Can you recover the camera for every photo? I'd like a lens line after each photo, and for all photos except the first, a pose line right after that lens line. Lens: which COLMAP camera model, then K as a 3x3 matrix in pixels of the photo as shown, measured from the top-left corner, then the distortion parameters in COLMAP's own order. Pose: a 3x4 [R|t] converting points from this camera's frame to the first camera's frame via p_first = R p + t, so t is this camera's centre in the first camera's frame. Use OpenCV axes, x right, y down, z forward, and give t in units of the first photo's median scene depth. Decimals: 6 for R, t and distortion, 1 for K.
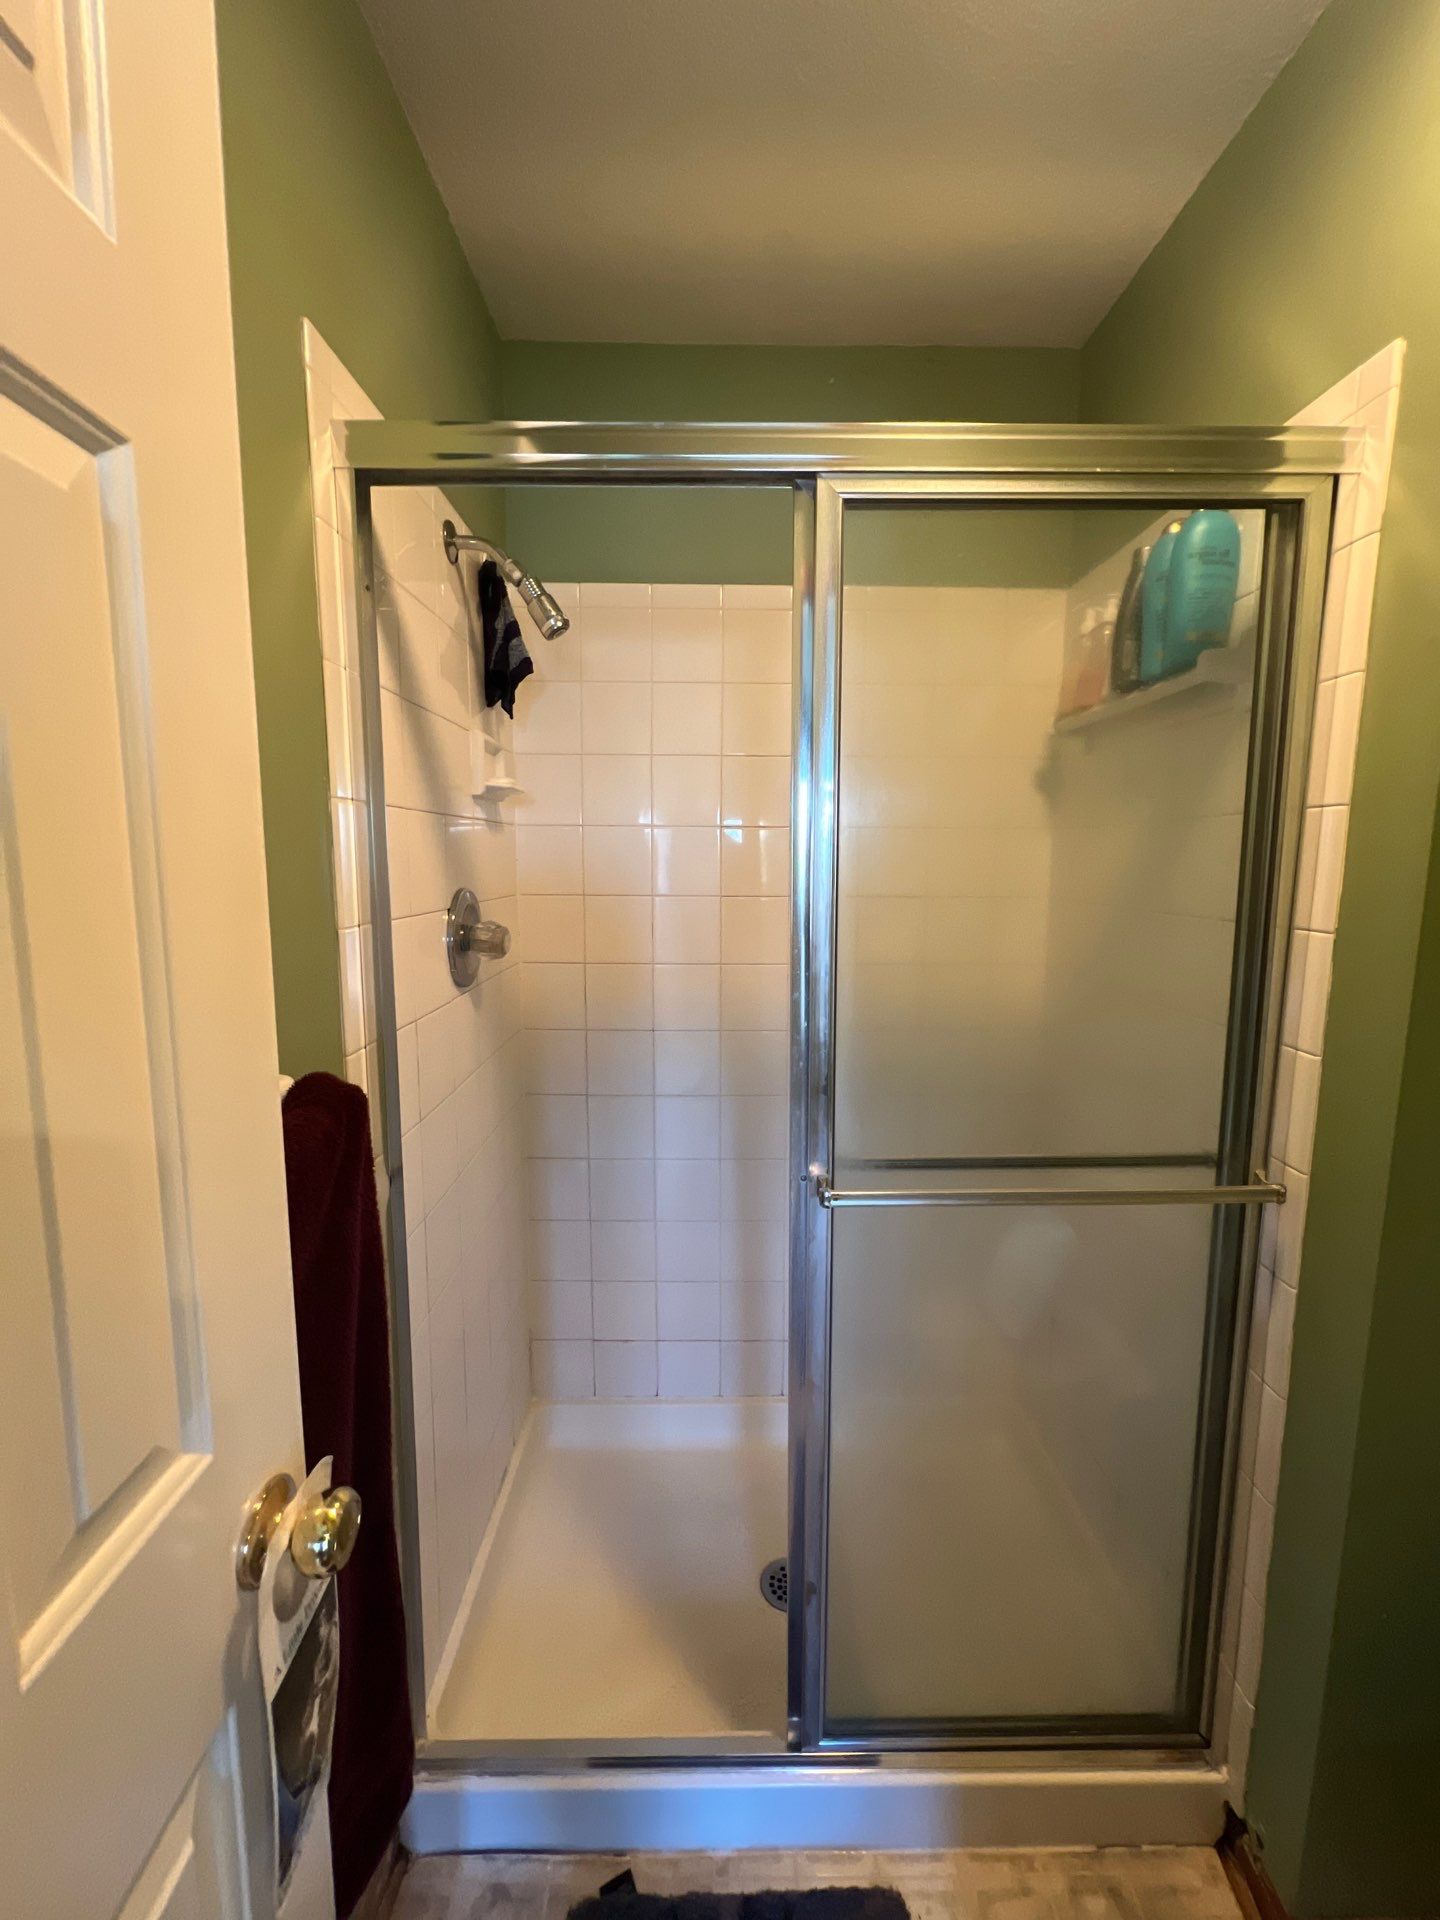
lens RADIAL K [[771.8, 0, 723.0], [0, 771.8, 953.2], [0, 0, 1]] dist [-0.003262, 0.000917]
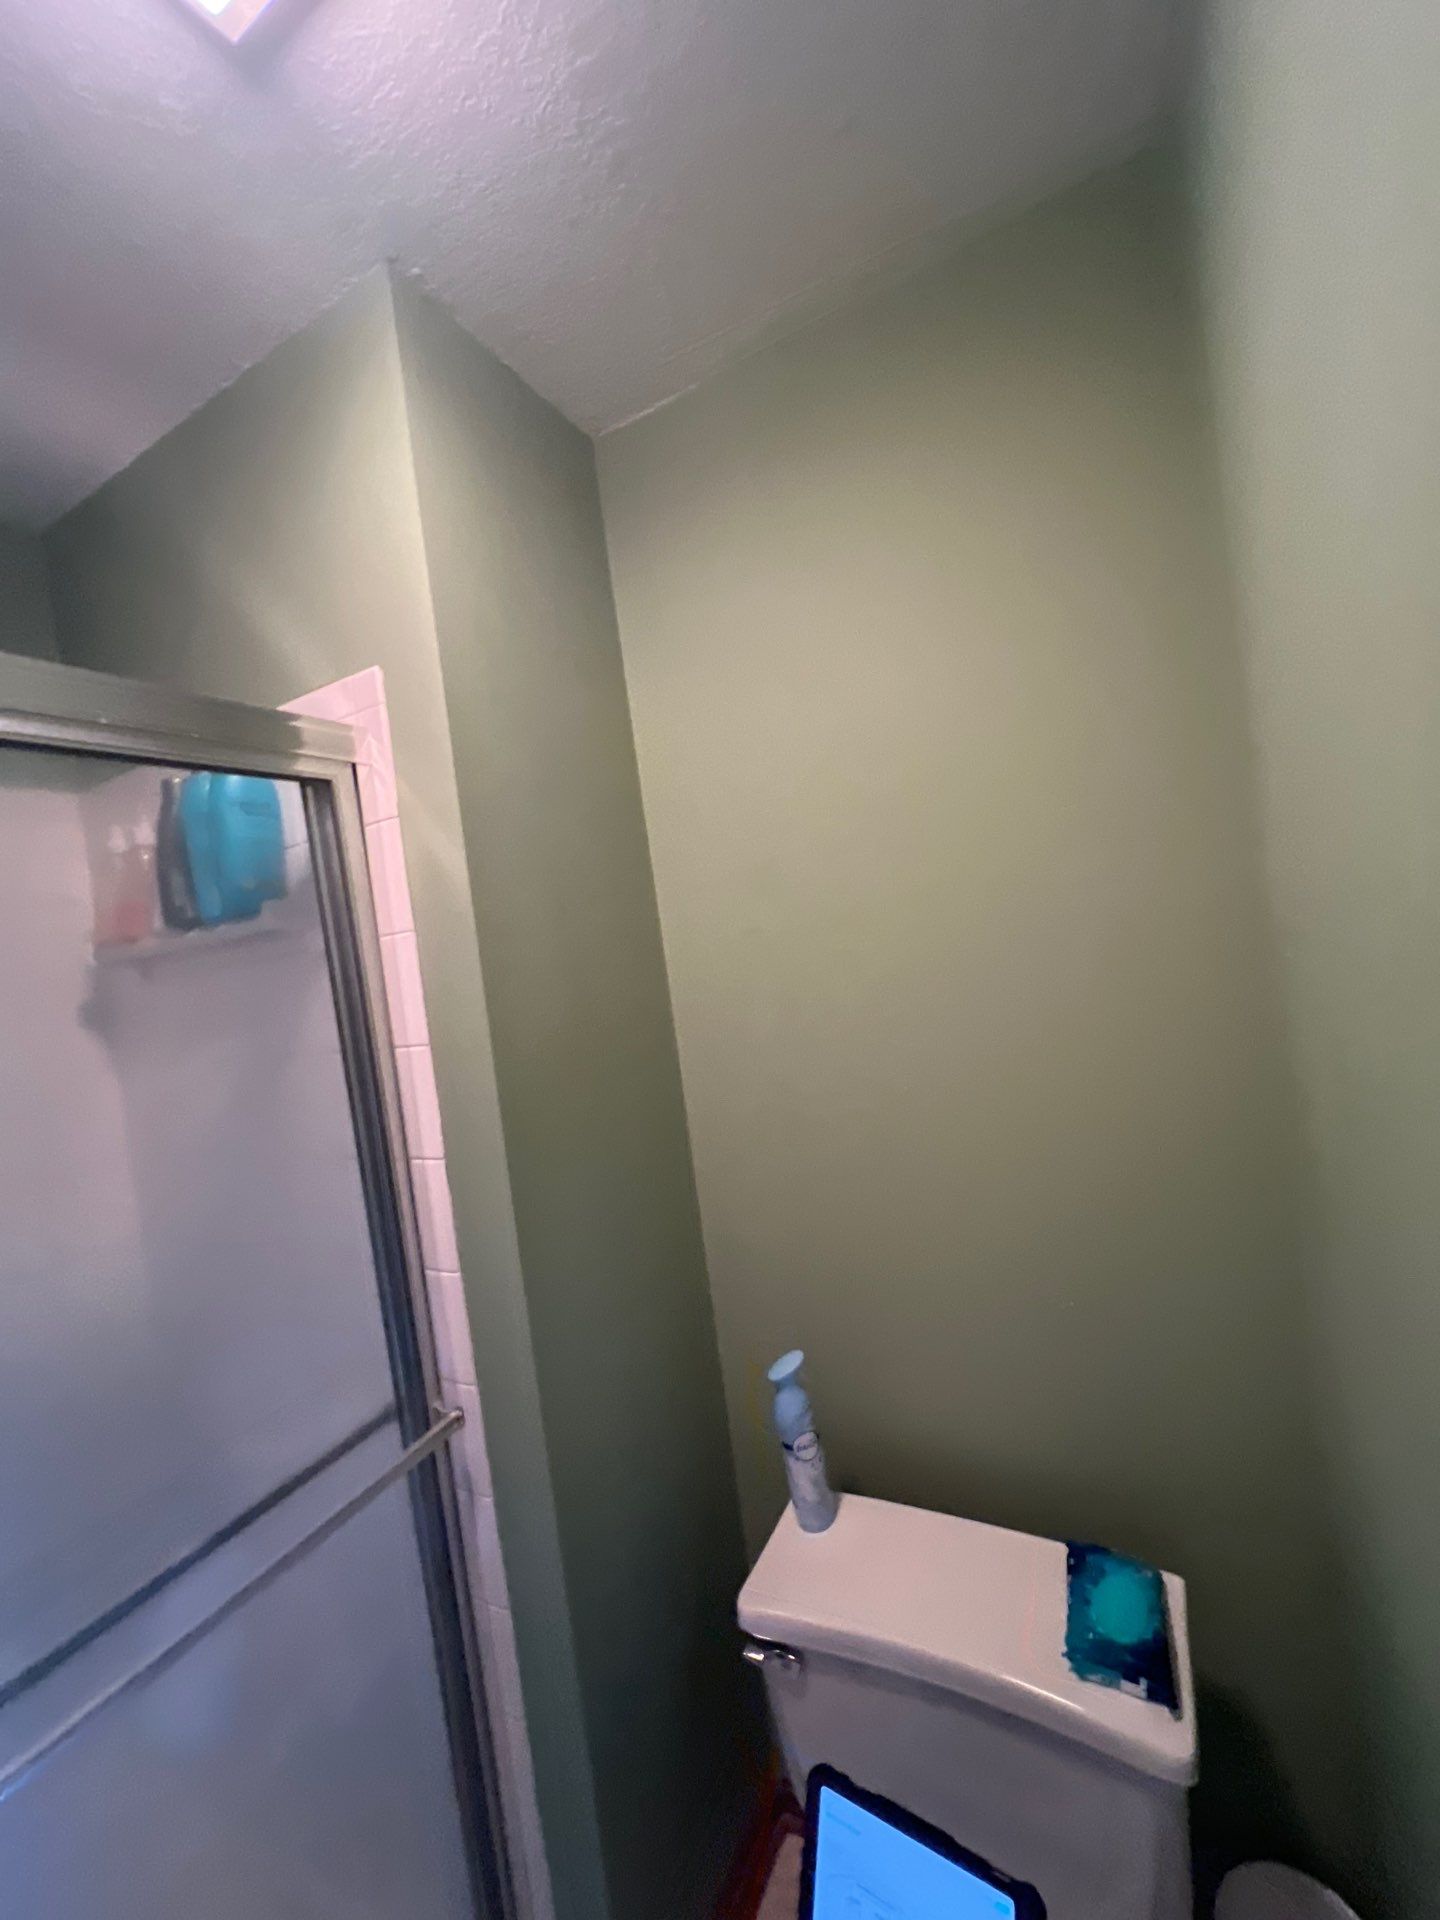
lens RADIAL K [[771.8, 0, 729.6], [0, 771.8, 949.9], [0, 0, 1]] dist [-0.003262, 0.000917]
pose [[0.463994, -0.080608, 0.882163, 0.029105], [0.246130, 0.968370, -0.040973, -0.144721], [-0.850958, 0.236138, 0.469158, 0.055239]]
